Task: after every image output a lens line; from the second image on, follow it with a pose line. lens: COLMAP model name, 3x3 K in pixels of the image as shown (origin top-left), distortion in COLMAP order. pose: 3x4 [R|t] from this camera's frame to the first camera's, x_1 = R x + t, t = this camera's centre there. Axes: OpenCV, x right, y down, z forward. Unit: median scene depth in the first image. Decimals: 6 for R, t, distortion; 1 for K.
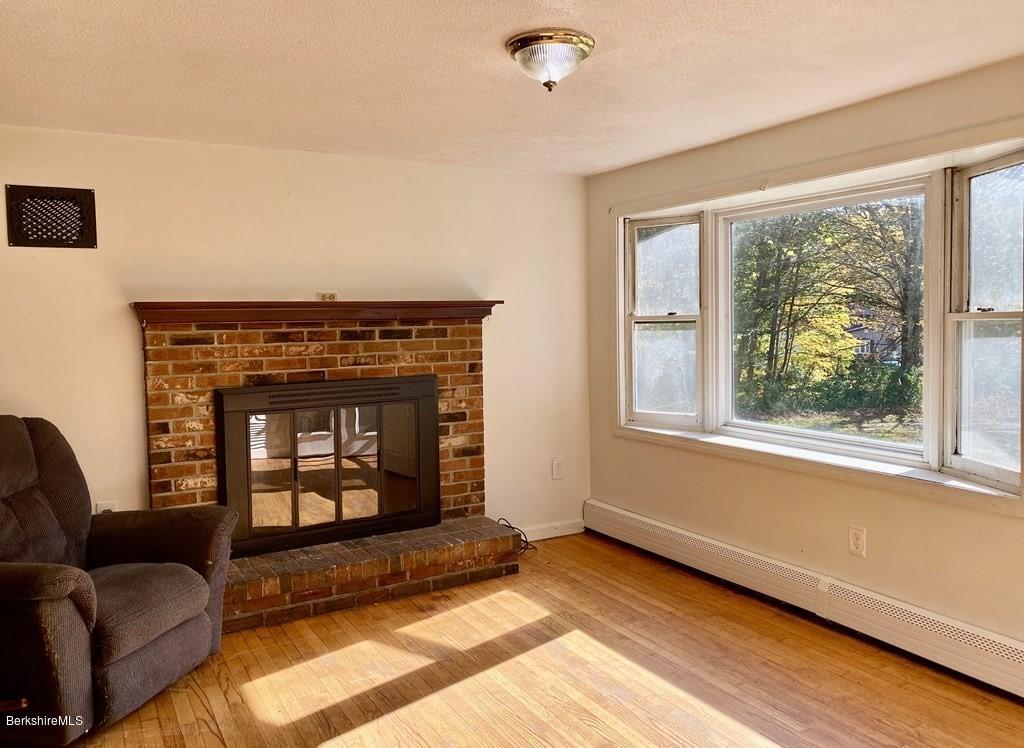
lens RADIAL K [[791.5, 0, 514.4], [0, 791.5, 353.7], [0, 0, 1]] dist [0.020778, -0.002488]
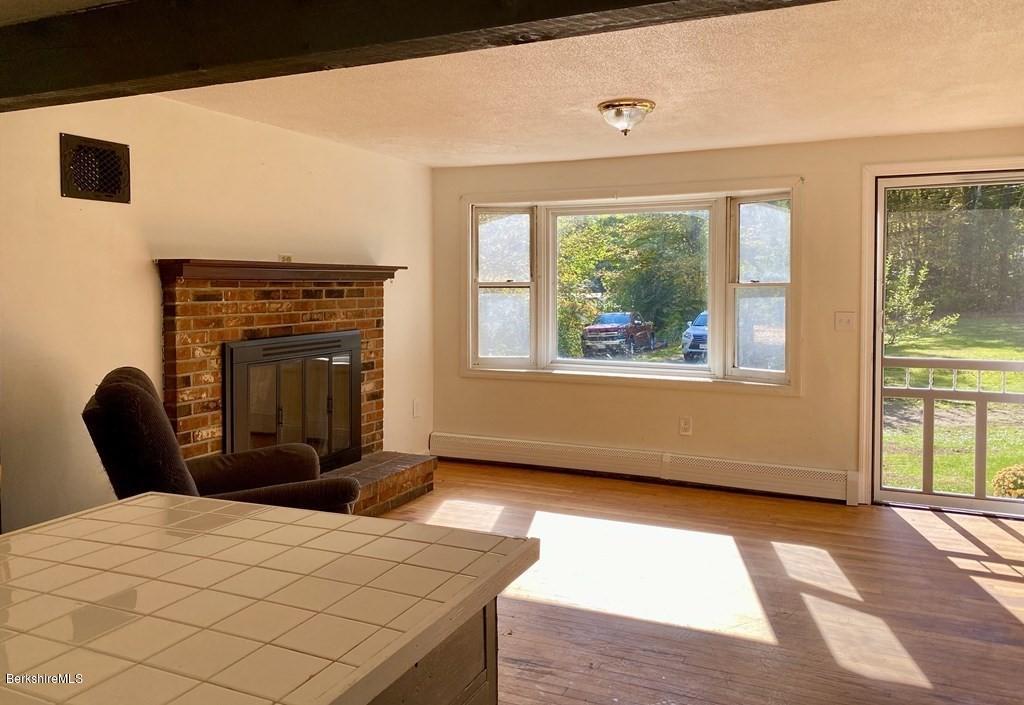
lens RADIAL K [[818.0, 0, 509.2], [0, 818.0, 303.3], [0, 0, 1]] dist [0.049739, -0.001523]
pose [[0.813608, 0.003586, 0.581403, -0.666245], [0.011626, 0.999681, -0.022435, 0.019444], [-0.581298, 0.025013, 0.813306, -0.107296]]
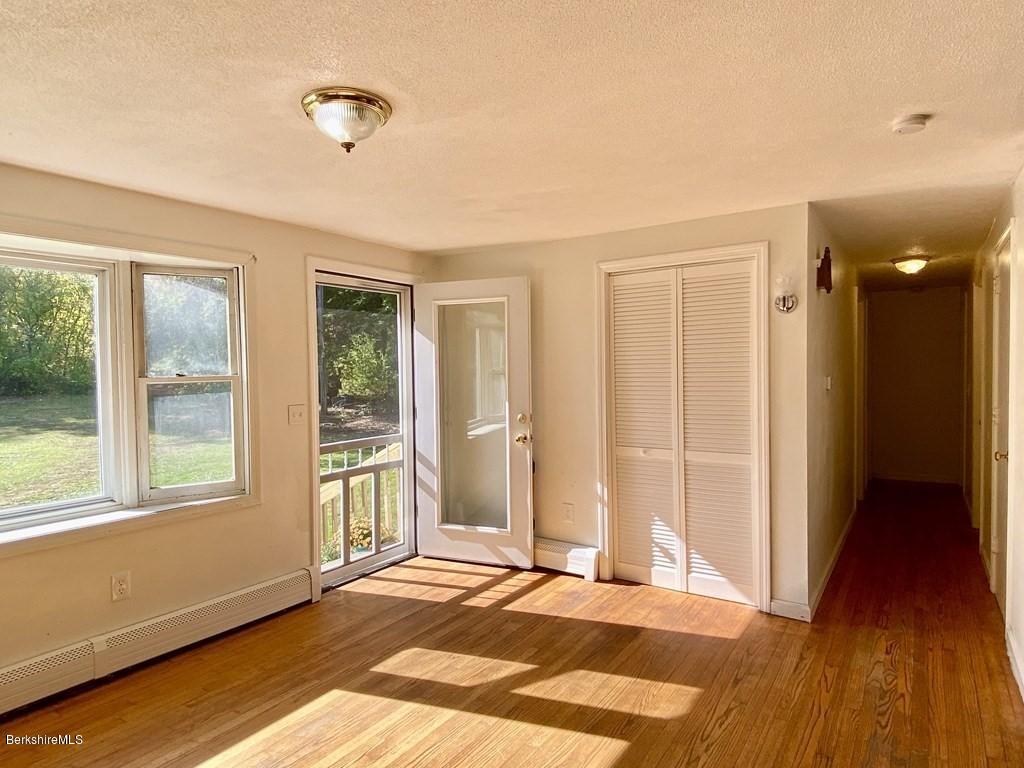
lens RADIAL K [[607.8, 0, 501.4], [0, 607.8, 385.1], [0, 0, 1]] dist [0.076527, -0.077483]
pose [[-0.433783, 0.000382, 0.901017, -0.462086], [0.064179, 0.997473, 0.030476, -0.026602], [-0.898729, 0.071046, -0.432711, 0.727497]]
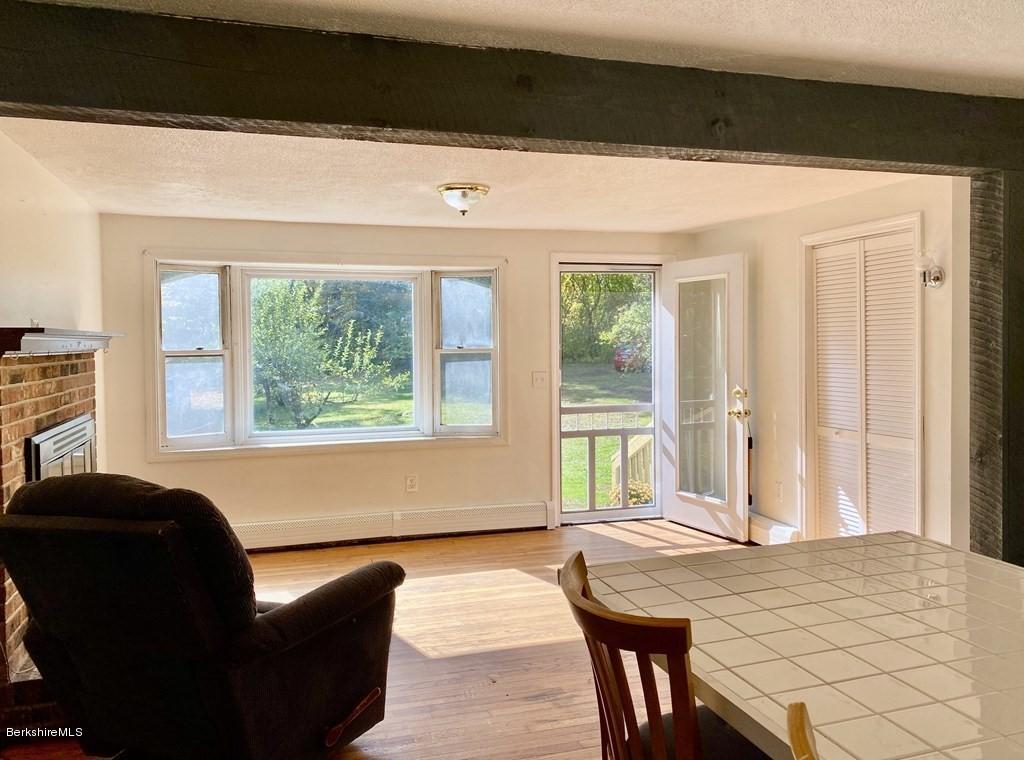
lens RADIAL K [[828.3, 0, 510.9], [0, 828.3, 363.3], [0, 0, 1]] dist [0.199277, -0.001345]
pose [[0.236333, -0.009462, 0.971626, -1.027655], [0.049271, 0.998783, -0.002258, -0.004275], [-0.970422, 0.048407, 0.236512, 0.300677]]
